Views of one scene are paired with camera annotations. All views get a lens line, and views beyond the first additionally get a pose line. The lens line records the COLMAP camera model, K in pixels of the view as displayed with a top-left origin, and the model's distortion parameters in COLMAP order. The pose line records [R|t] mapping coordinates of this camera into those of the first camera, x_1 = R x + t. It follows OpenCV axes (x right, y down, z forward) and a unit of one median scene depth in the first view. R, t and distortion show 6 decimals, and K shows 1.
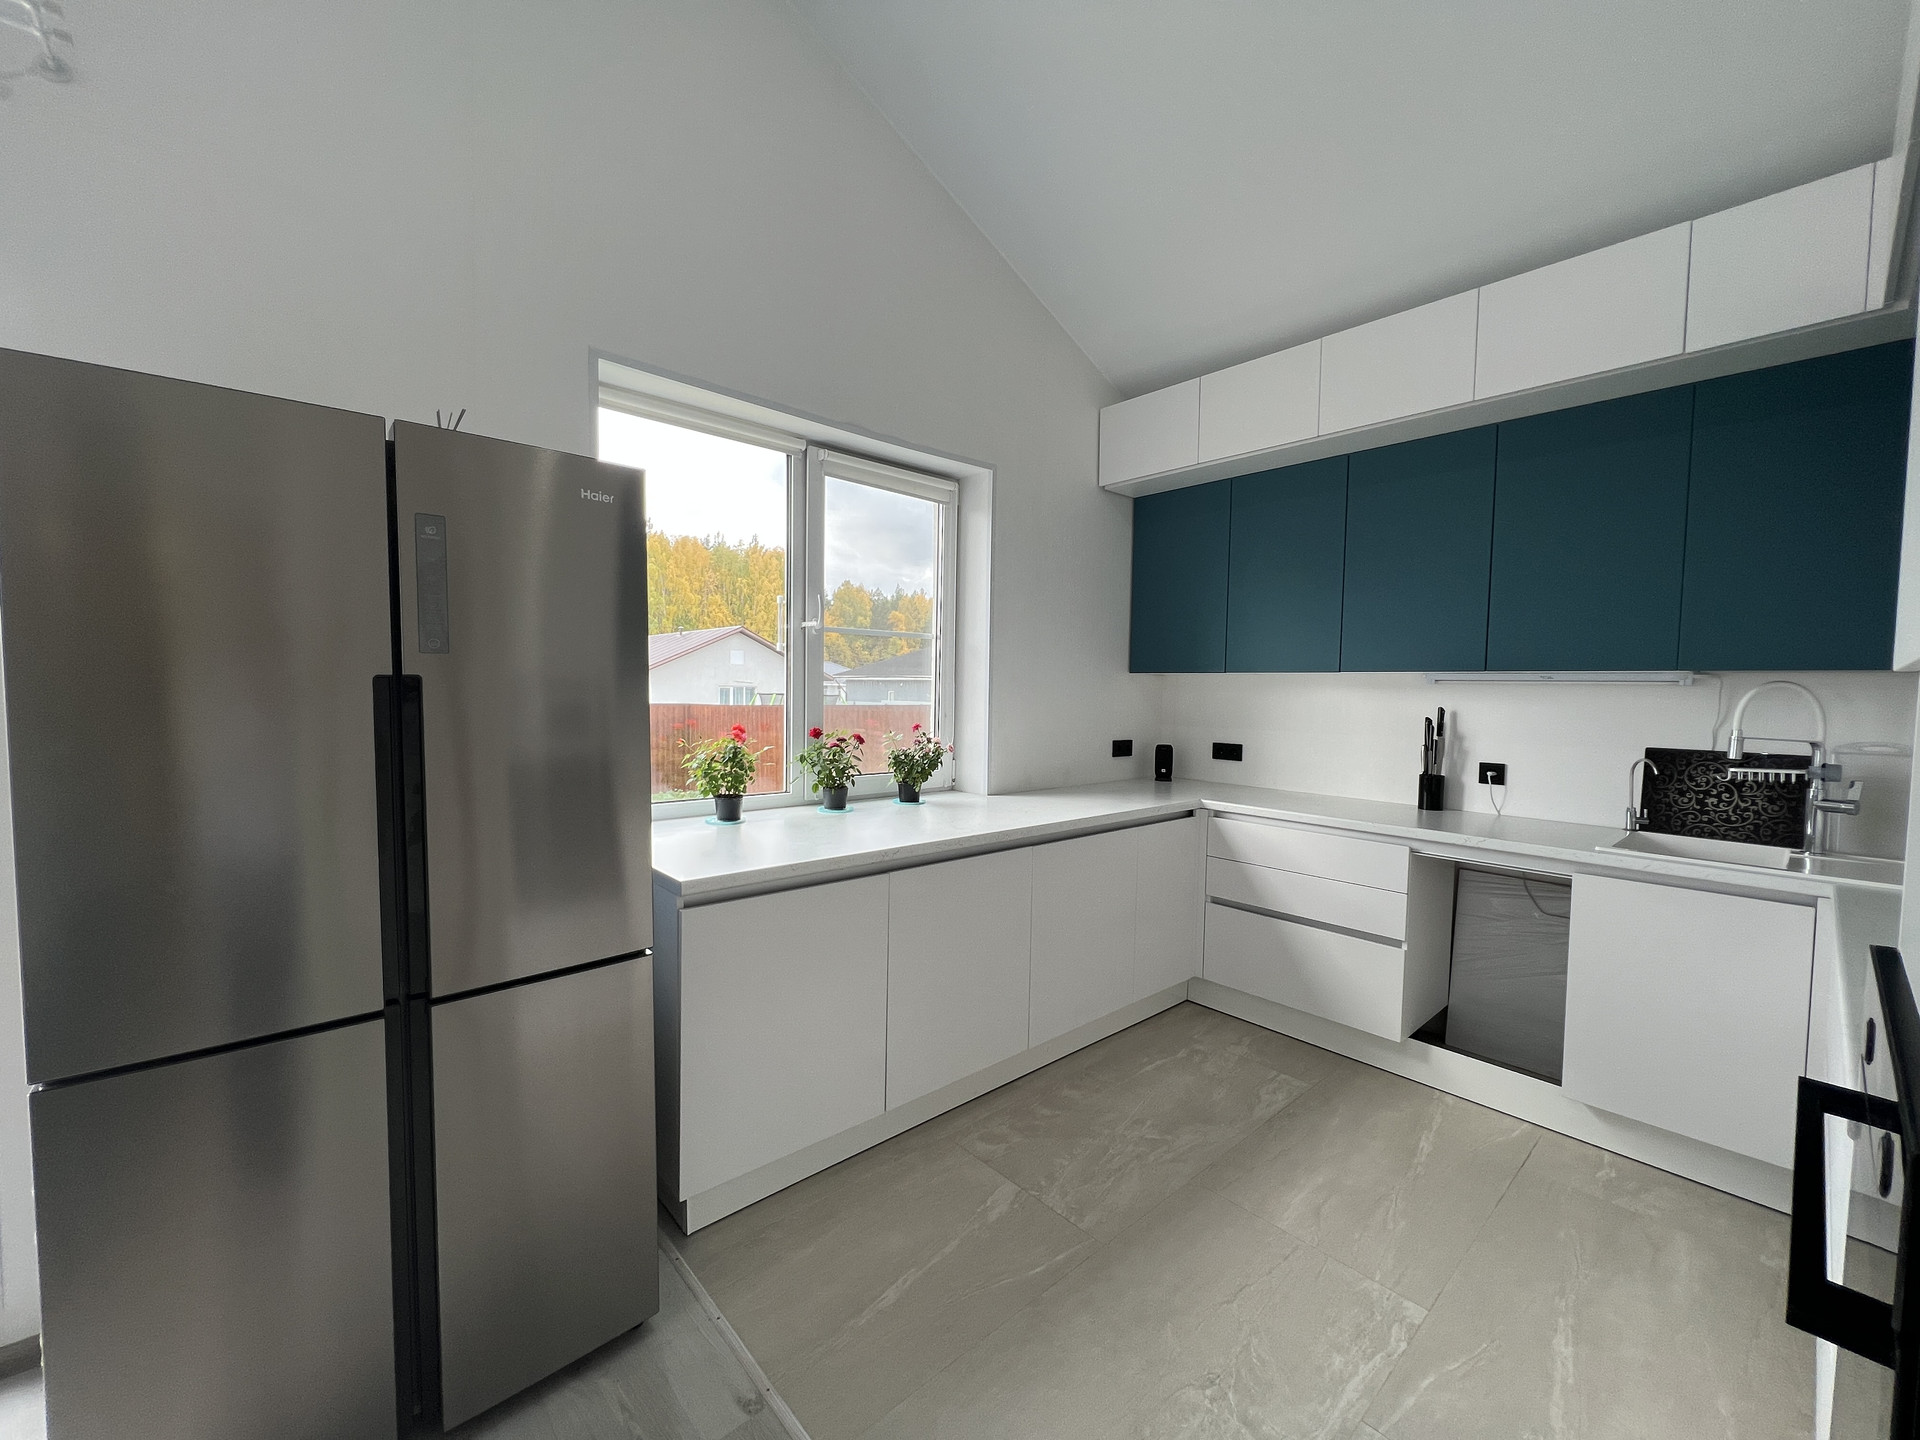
lens RADIAL K [[767.6, 0, 958.6], [0, 767.6, 725.2], [0, 0, 1]] dist [-0.002548, 0.000771]
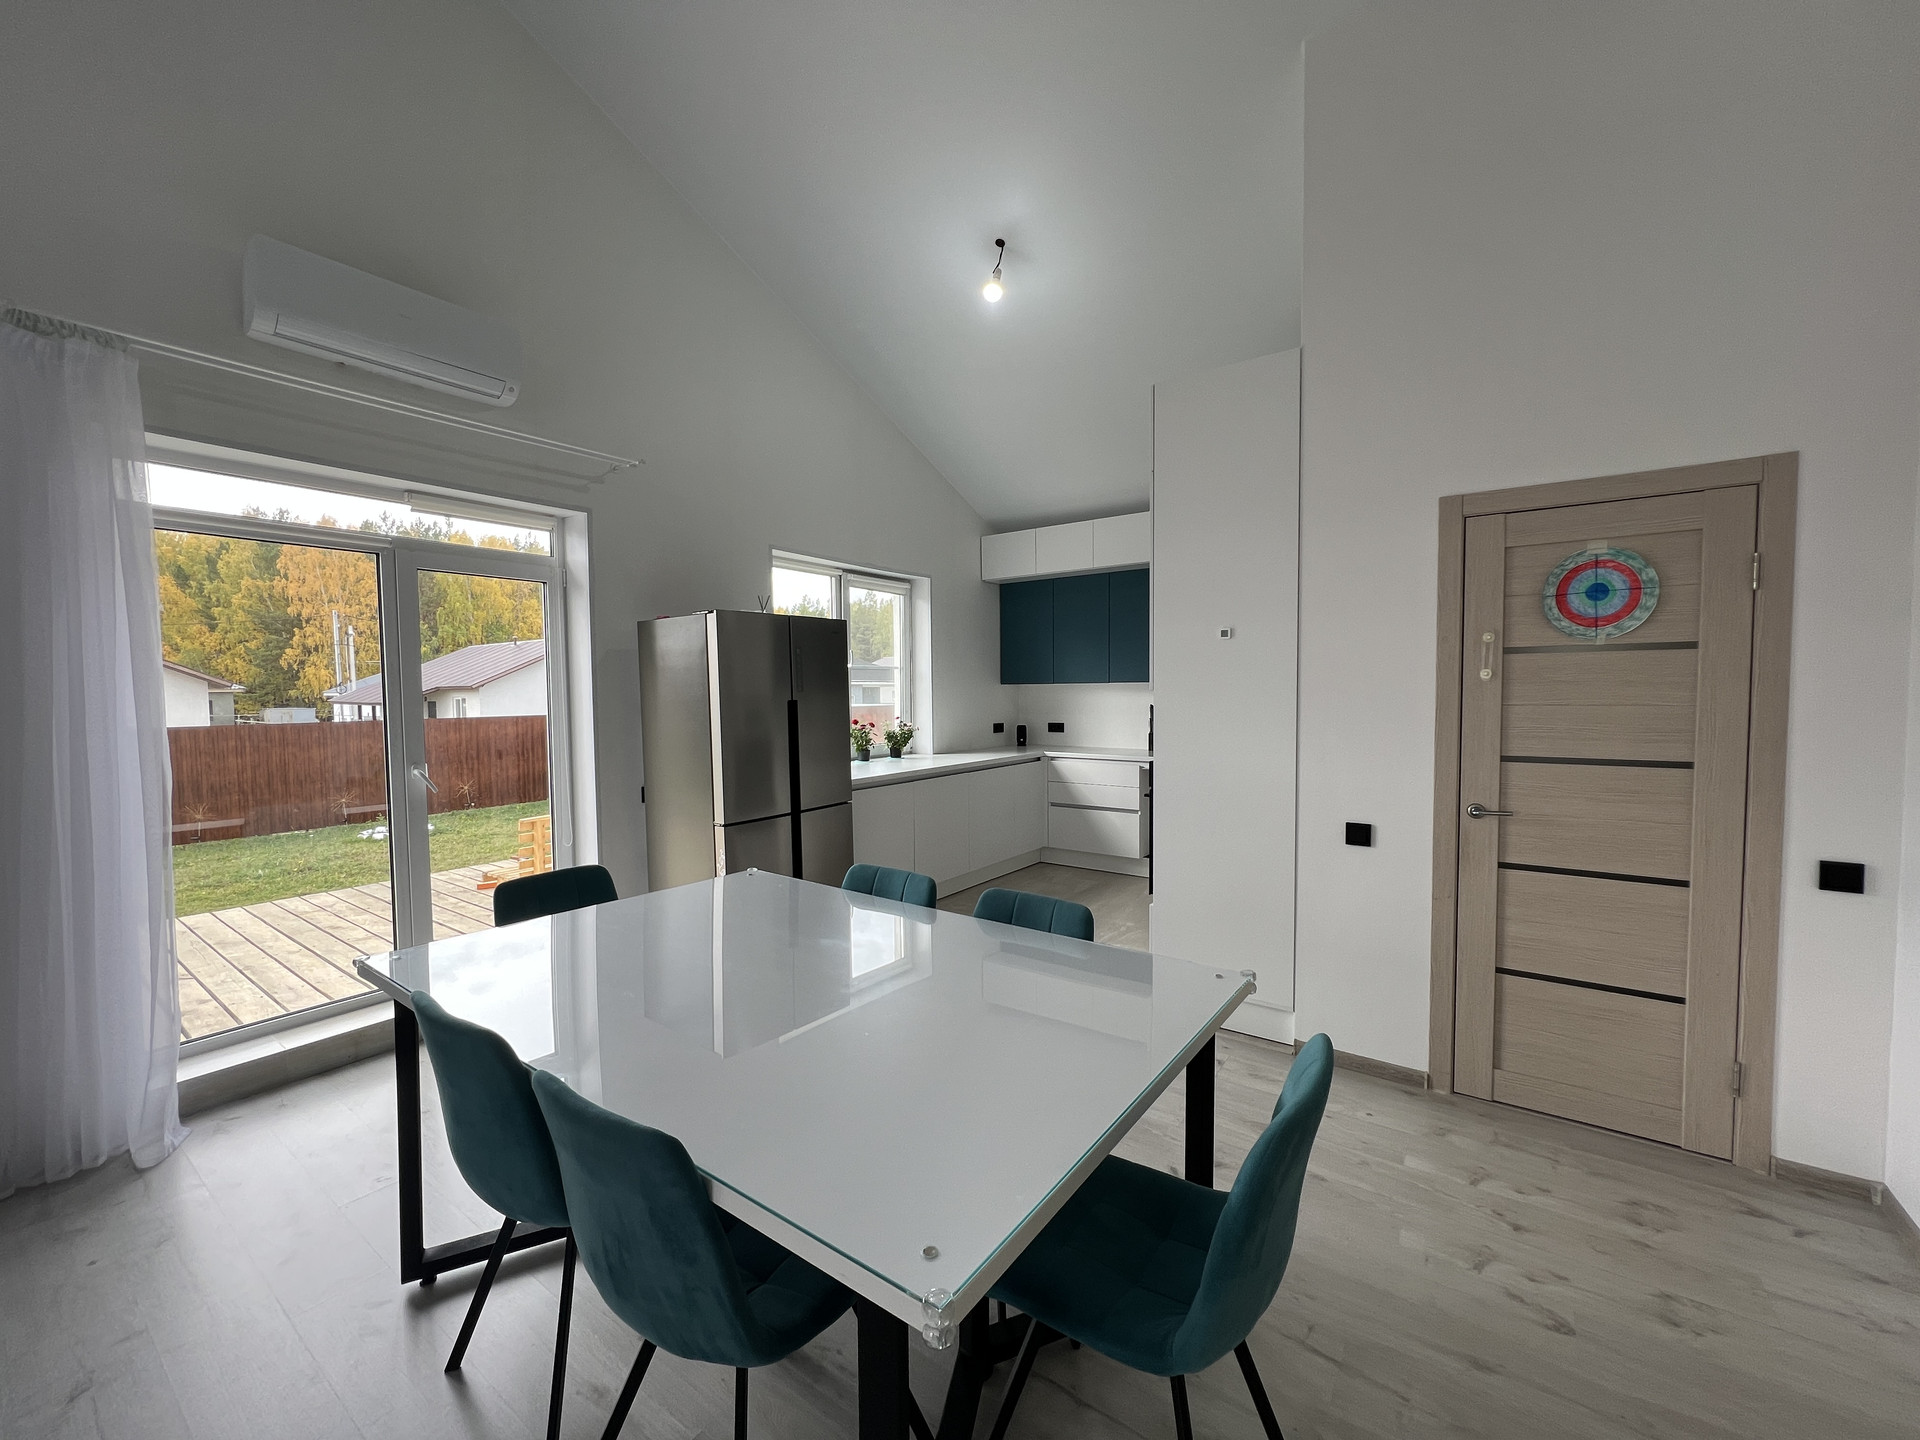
lens RADIAL K [[767.6, 0, 957.8], [0, 767.6, 722.4], [0, 0, 1]] dist [-0.002548, 0.000771]
pose [[0.976849, -0.036037, 0.210872, -0.329088], [0.037002, 0.999315, -0.000629, 0.021229], [-0.210705, 0.008417, 0.977513, -0.920088]]
